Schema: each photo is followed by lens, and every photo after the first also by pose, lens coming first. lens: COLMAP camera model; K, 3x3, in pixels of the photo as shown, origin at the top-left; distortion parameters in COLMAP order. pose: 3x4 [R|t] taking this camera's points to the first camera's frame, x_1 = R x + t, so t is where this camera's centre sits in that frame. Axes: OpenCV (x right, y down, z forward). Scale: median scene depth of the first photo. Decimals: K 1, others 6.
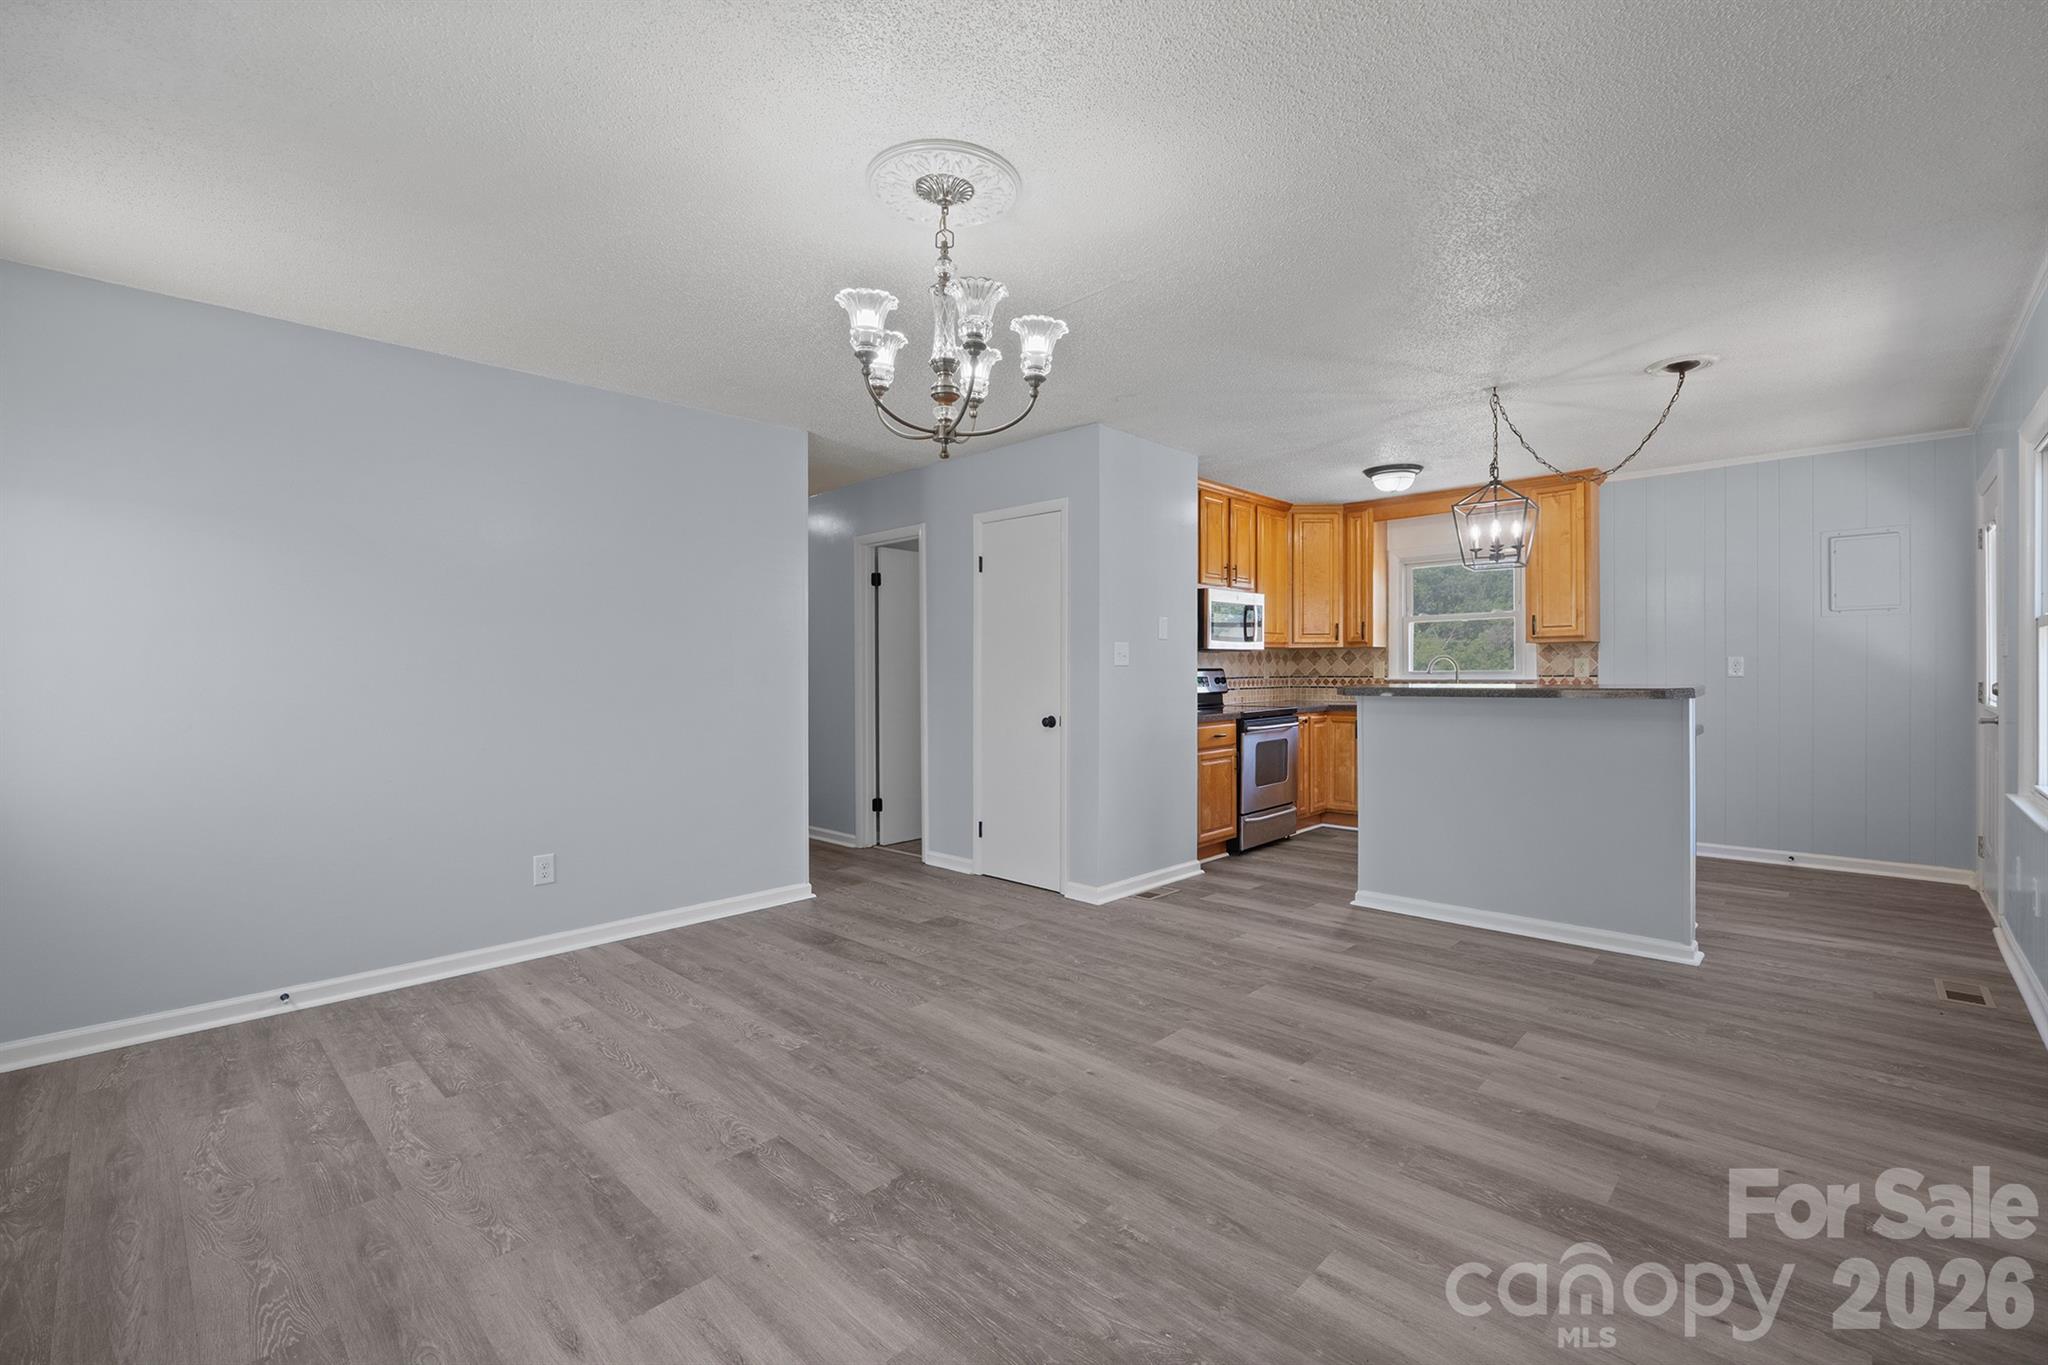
lens RADIAL K [[875.4, 0, 1025.3], [0, 875.4, 678.3], [0, 0, 1]] dist [-0.004715, -0.000927]
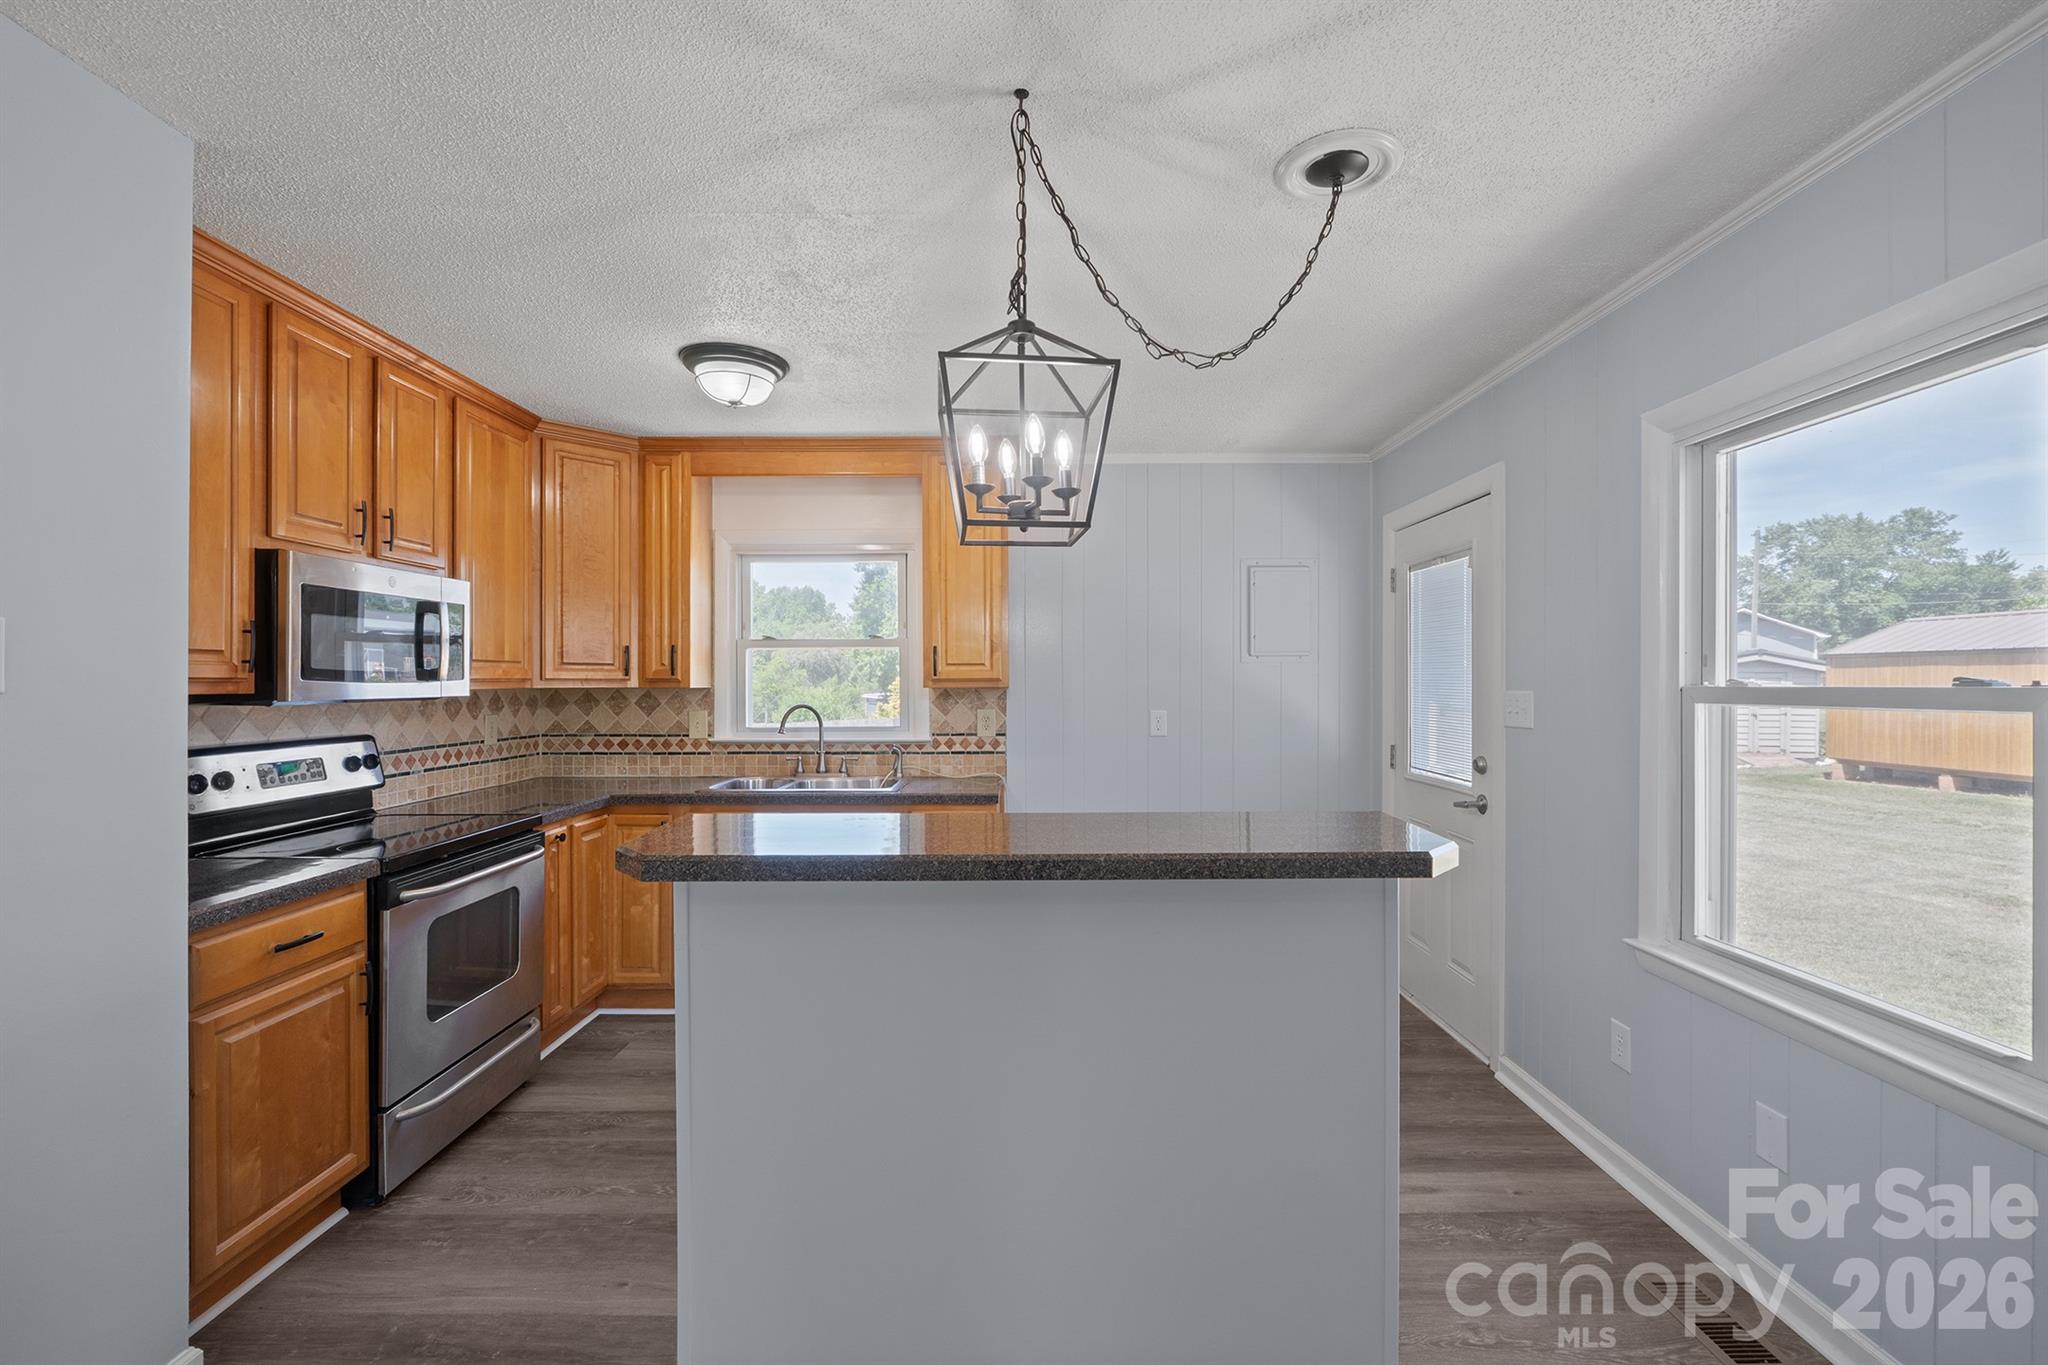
lens RADIAL K [[871.0, 0, 1022.0], [0, 871.0, 689.1], [0, 0, 1]] dist [-0.008502, -0.000132]
pose [[0.723375, 0.002193, 0.690452, 0.229914], [0.001411, 0.999988, -0.004655, -0.047818], [-0.690454, 0.004342, 0.723363, 0.626605]]
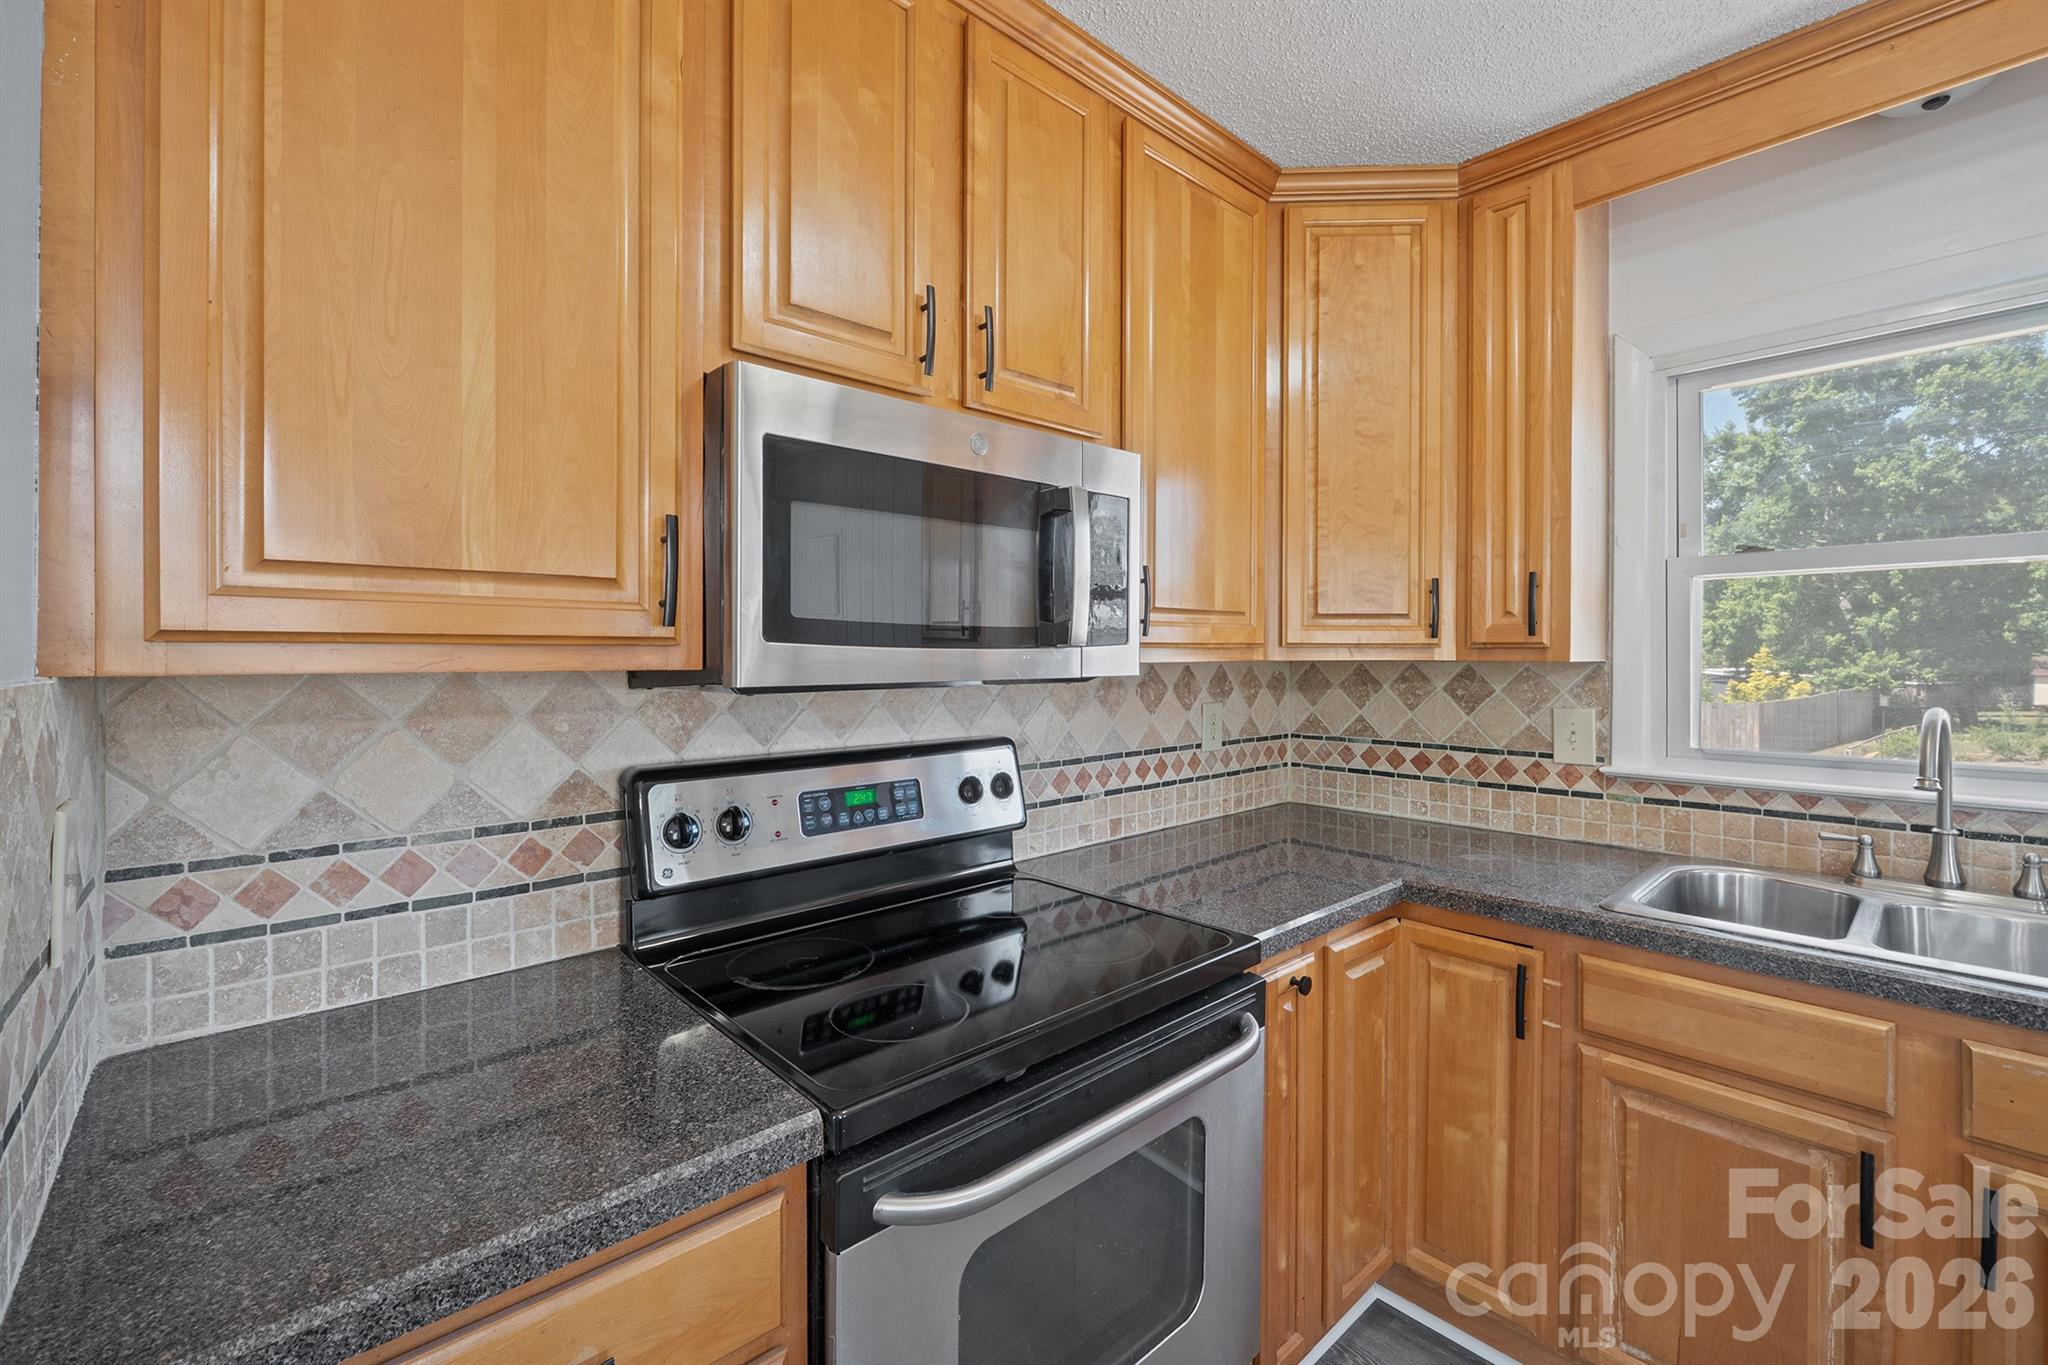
lens RADIAL K [[864.6, 0, 1033.8], [0, 864.6, 656.0], [0, 0, 1]] dist [-0.005898, -0.000290]
pose [[0.997750, 0.008322, -0.066526, 0.365733], [-0.008806, 0.999937, -0.006989, -0.051324], [0.066463, 0.007559, 0.997760, 1.062179]]
